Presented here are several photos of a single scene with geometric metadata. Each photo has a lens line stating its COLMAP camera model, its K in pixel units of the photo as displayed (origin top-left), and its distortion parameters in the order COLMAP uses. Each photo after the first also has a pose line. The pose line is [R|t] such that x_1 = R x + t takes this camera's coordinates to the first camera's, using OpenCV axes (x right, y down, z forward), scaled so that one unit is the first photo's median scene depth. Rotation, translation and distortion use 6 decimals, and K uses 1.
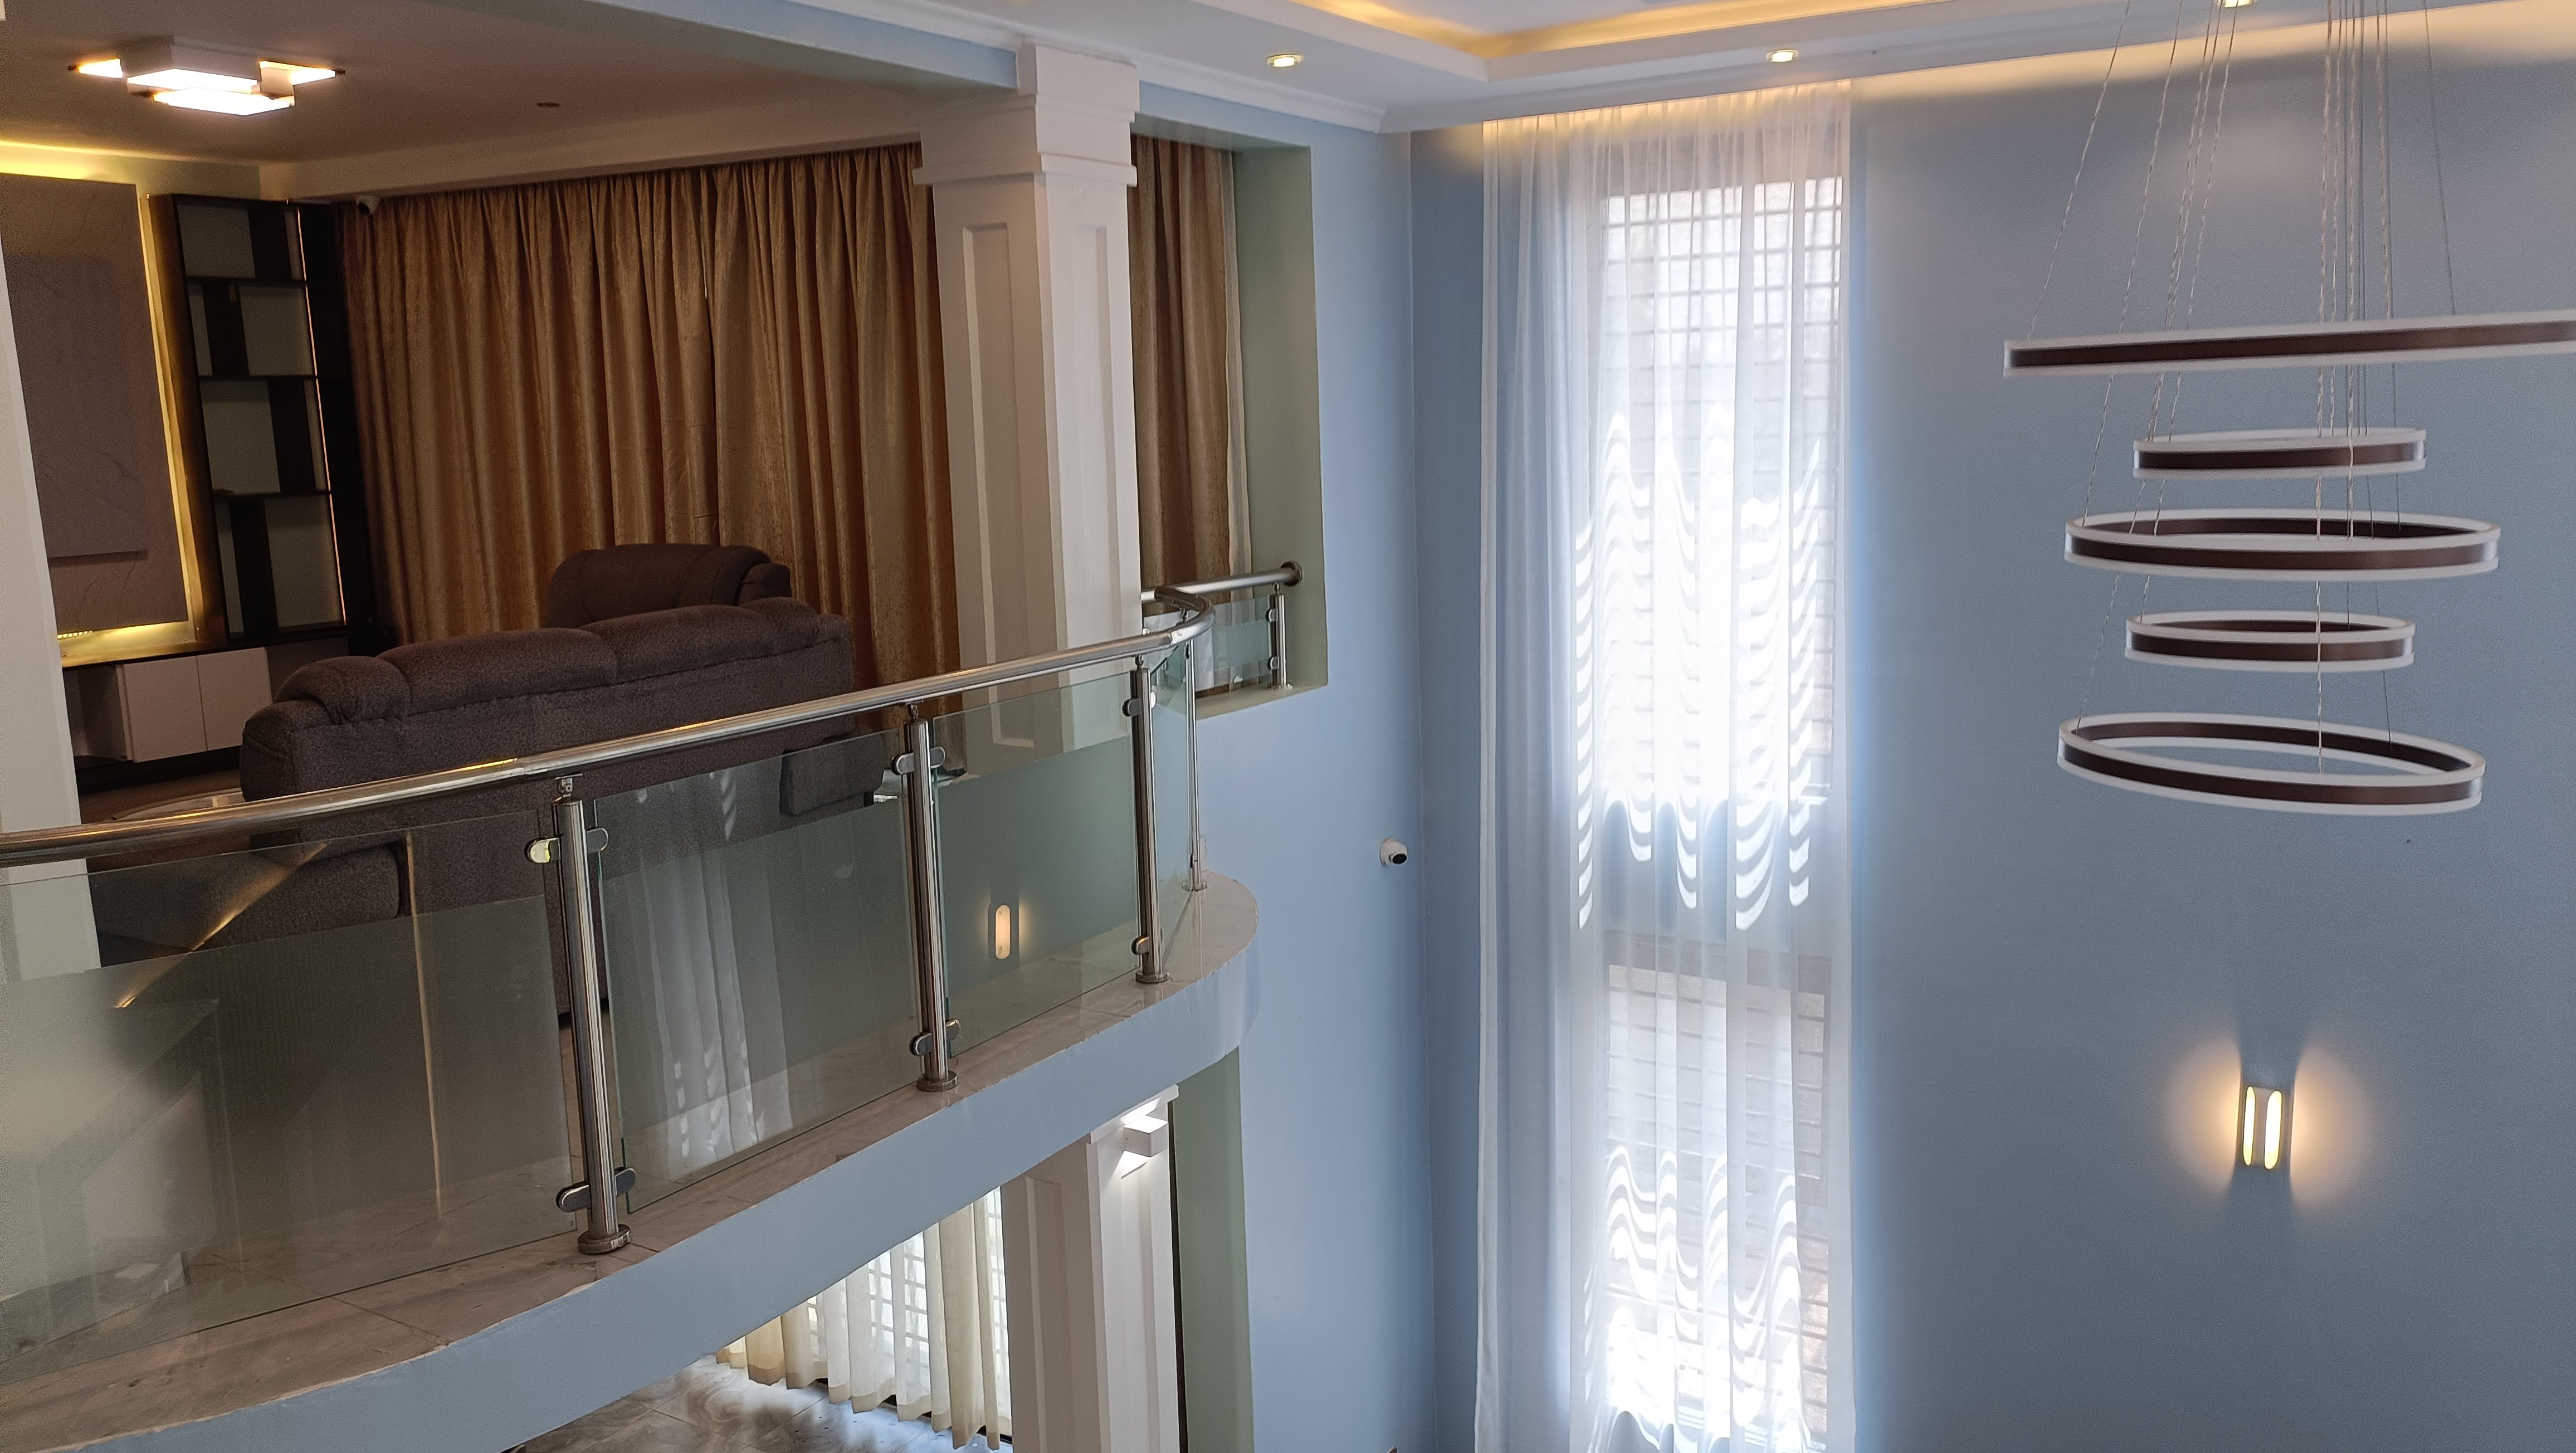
lens RADIAL K [[1875.9, 0, 1306.5], [0, 1875.9, 714.2], [0, 0, 1]] dist [0.074532, -0.095065]
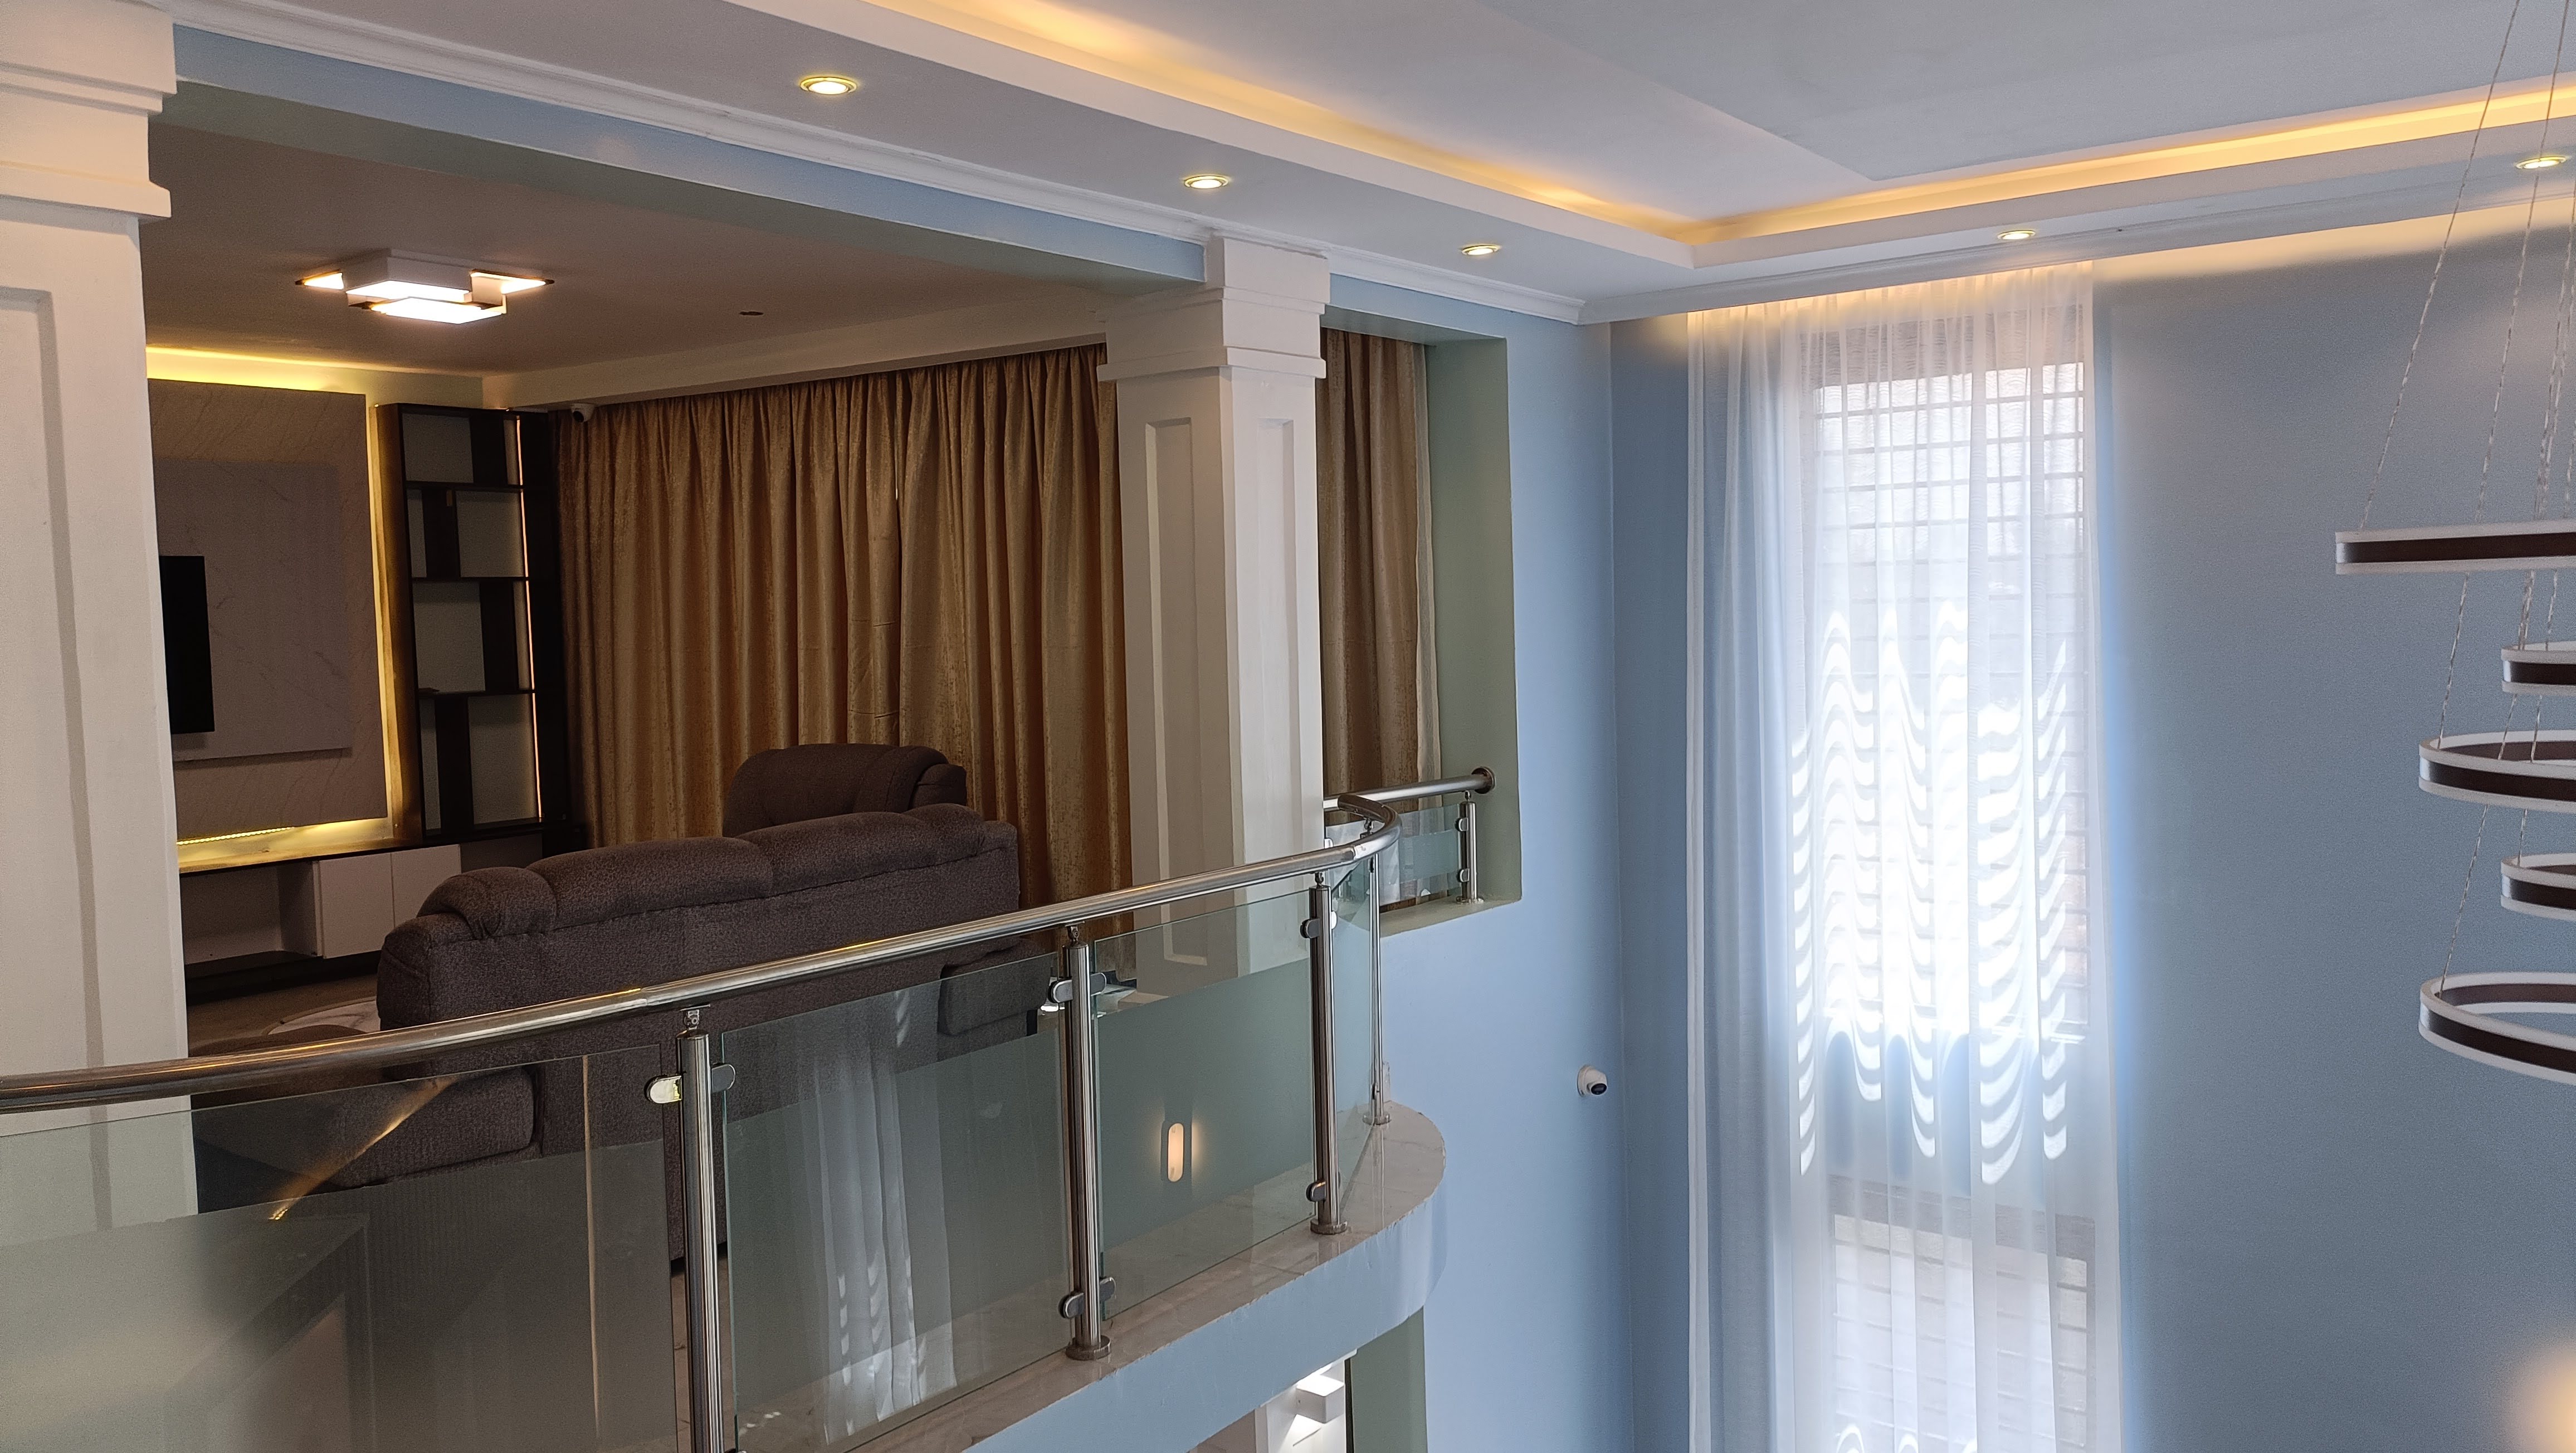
lens RADIAL K [[1880.1, 0, 1303.2], [0, 1880.1, 717.3], [0, 0, 1]] dist [0.071545, -0.073327]
pose [[0.994844, 0.005507, -0.101270, -0.002398], [-0.015743, 0.994807, -0.100555, -0.009529], [0.100191, 0.101631, 0.989764, 0.052484]]
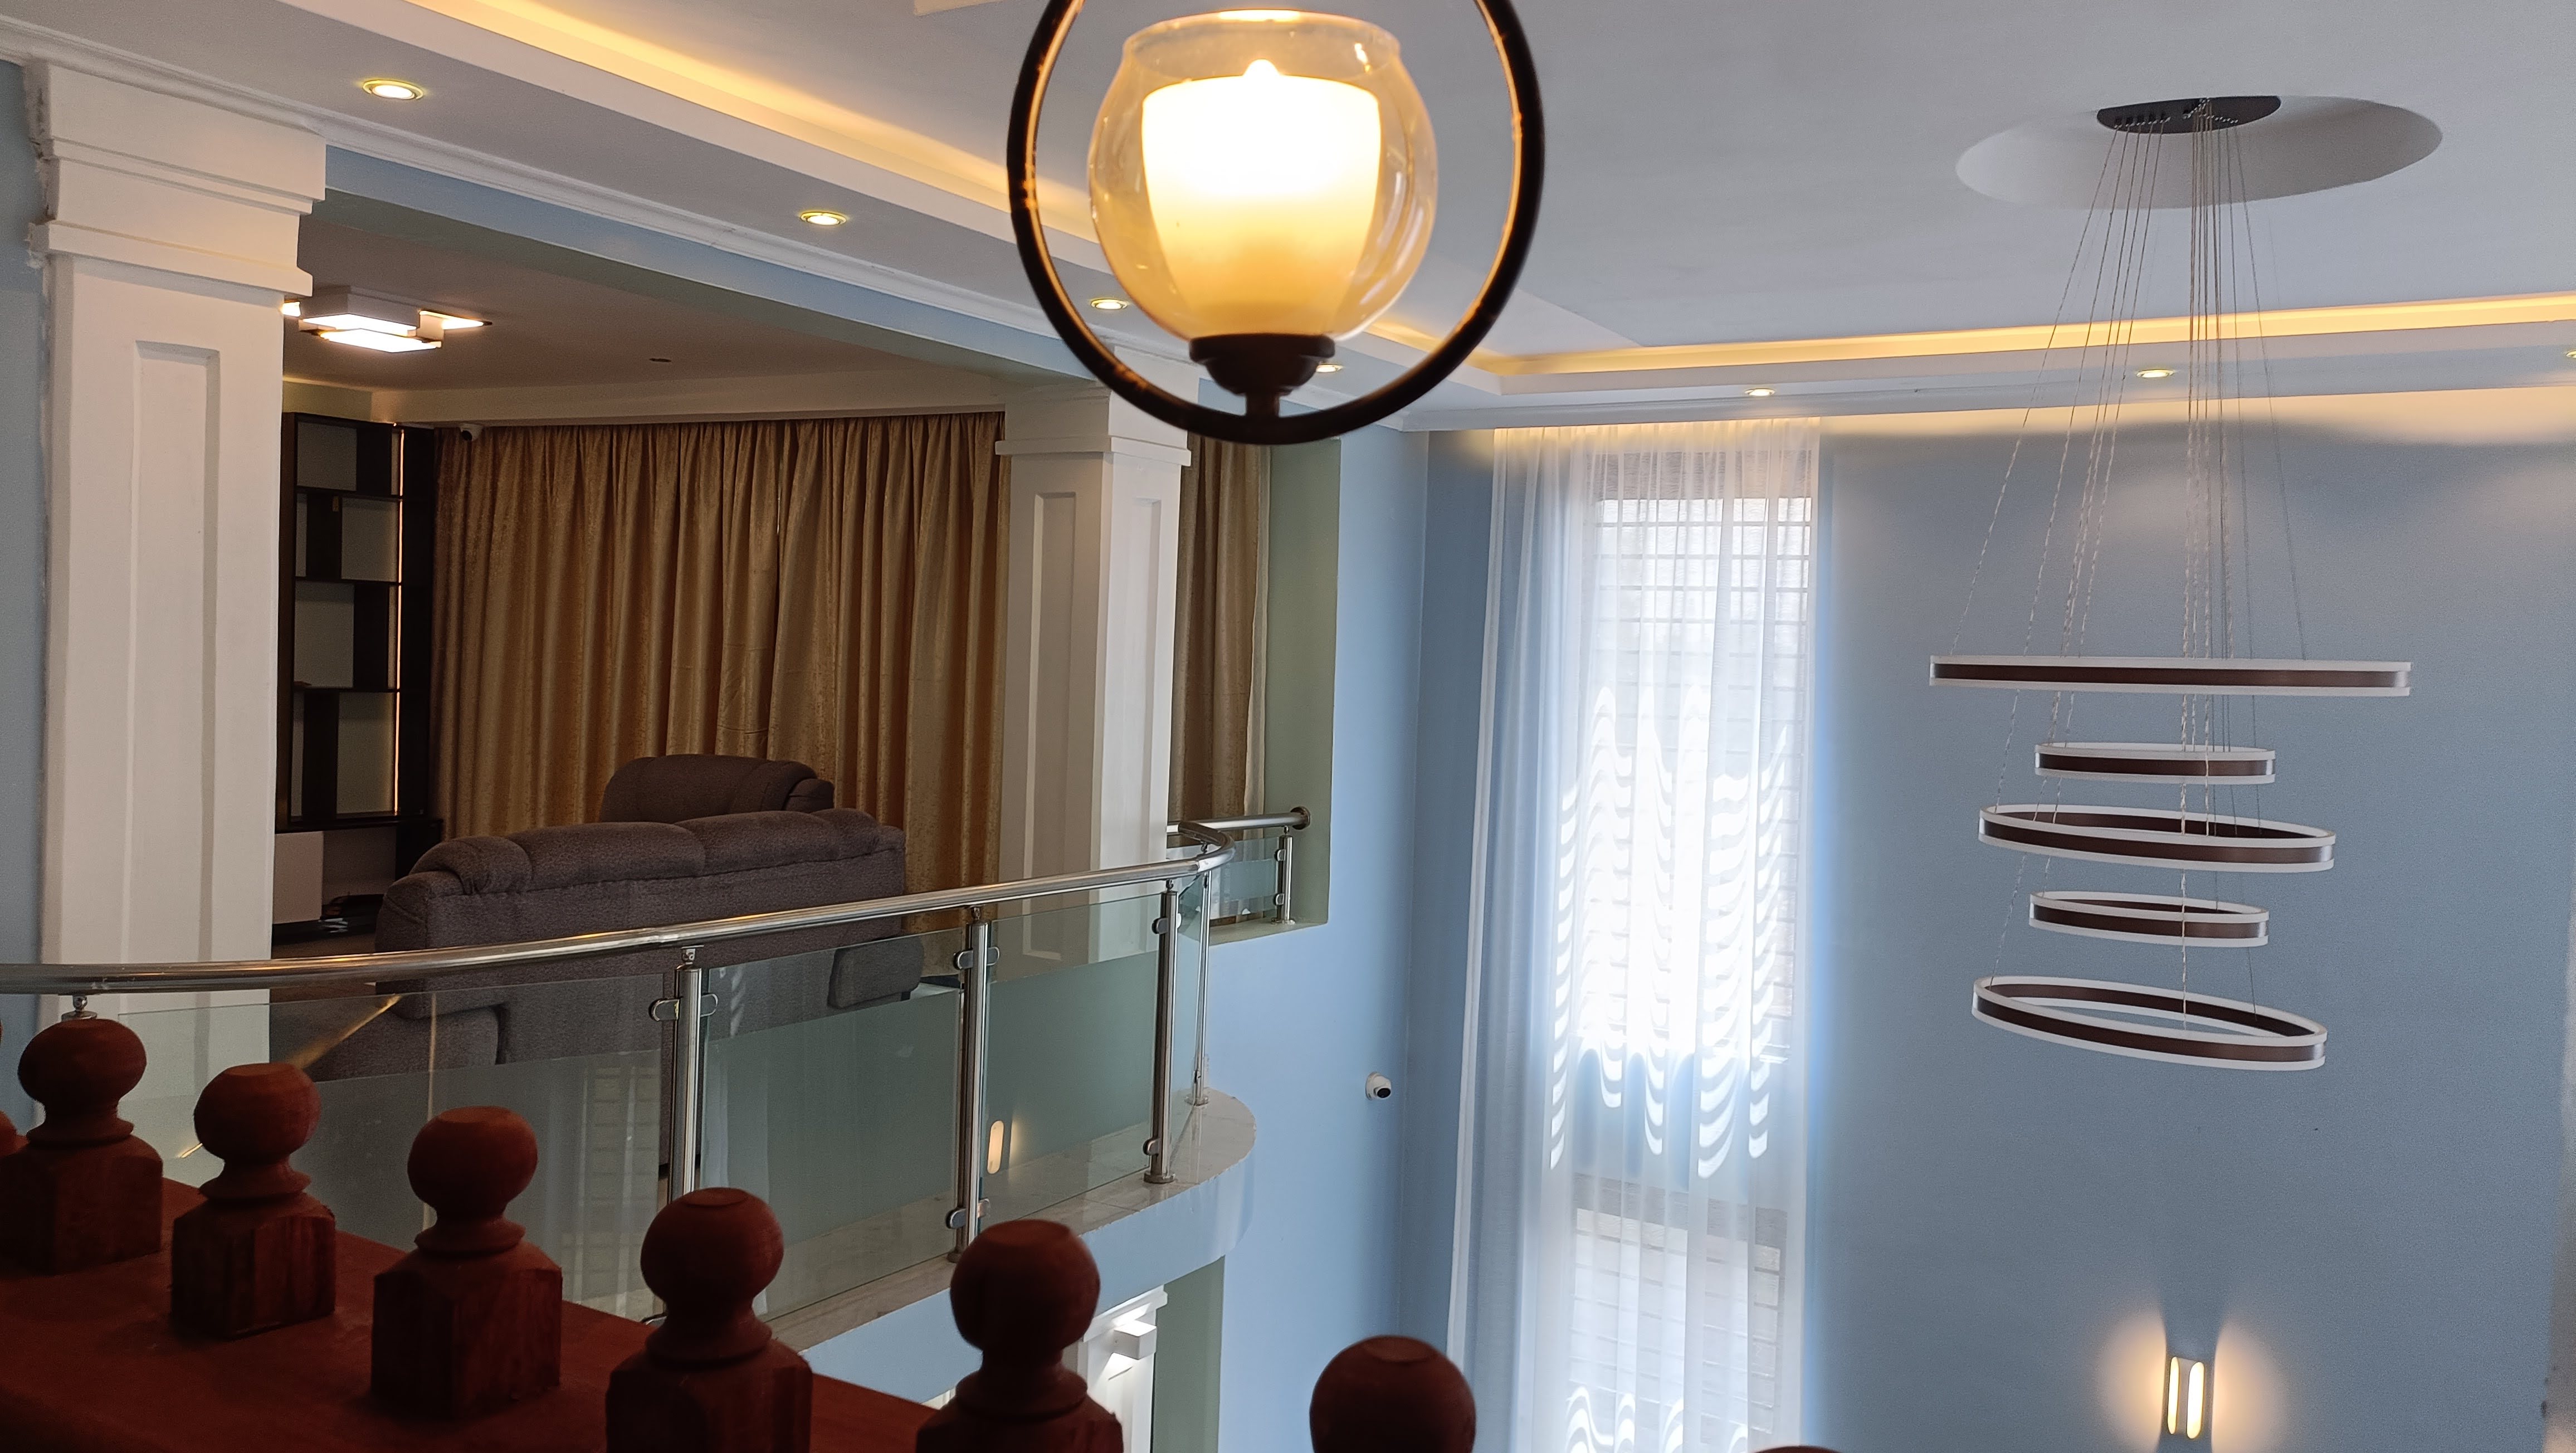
lens RADIAL K [[1880.1, 0, 1303.2], [0, 1880.1, 717.3], [0, 0, 1]] dist [0.071545, -0.073327]
pose [[0.998059, 0.061960, 0.006297, -0.016473], [-0.060579, 0.989306, -0.132676, 0.012228], [-0.014451, 0.132037, 0.991139, -0.085632]]
